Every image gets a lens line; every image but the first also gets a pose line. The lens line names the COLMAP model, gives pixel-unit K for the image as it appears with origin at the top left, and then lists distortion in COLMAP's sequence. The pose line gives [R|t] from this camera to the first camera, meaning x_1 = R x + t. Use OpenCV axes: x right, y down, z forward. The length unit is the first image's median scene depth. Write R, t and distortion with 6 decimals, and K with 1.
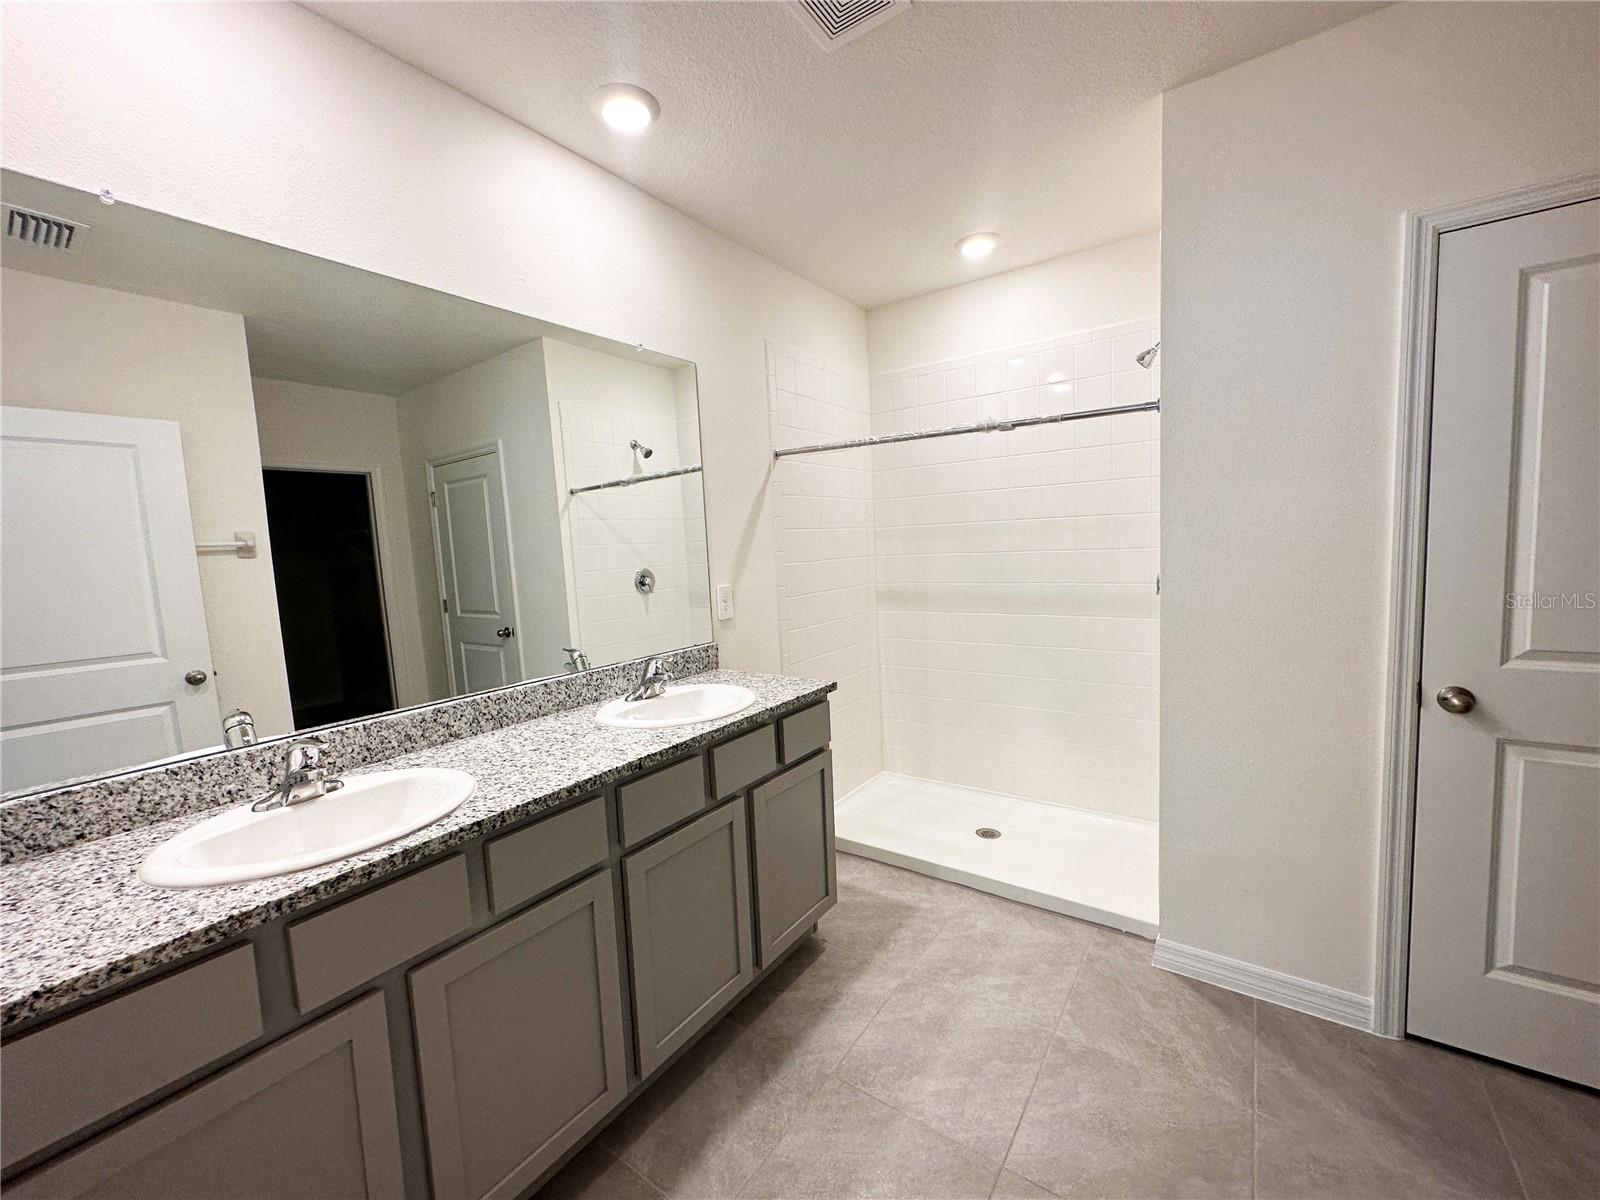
lens RADIAL K [[637.5, 0, 801.4], [0, 637.5, 597.6], [0, 0, 1]] dist [-0.003186, 0.000334]
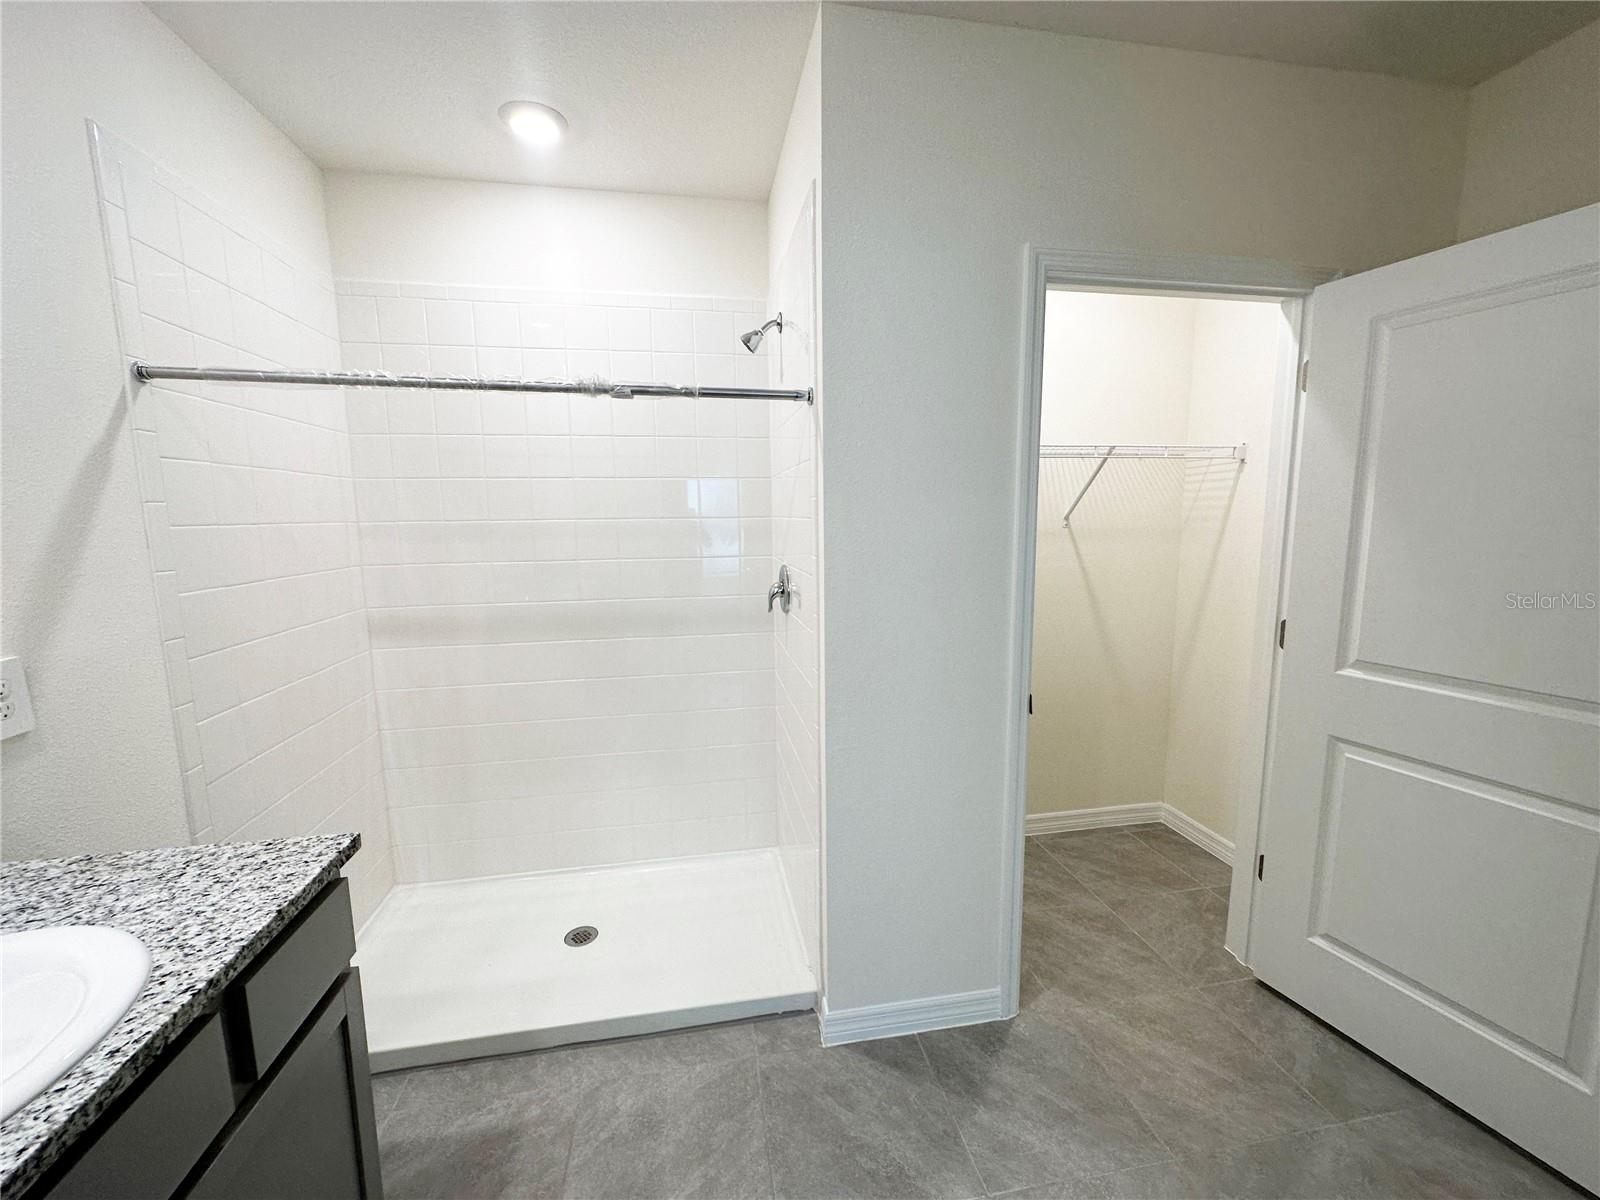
lens RADIAL K [[637.5, 0, 801.4], [0, 637.5, 597.6], [0, 0, 1]] dist [-0.003186, 0.000334]
pose [[0.704212, -0.055632, 0.707807, -0.041803], [0.043463, 0.998434, 0.035233, -0.054525], [-0.708658, 0.005952, 0.705527, 0.338006]]
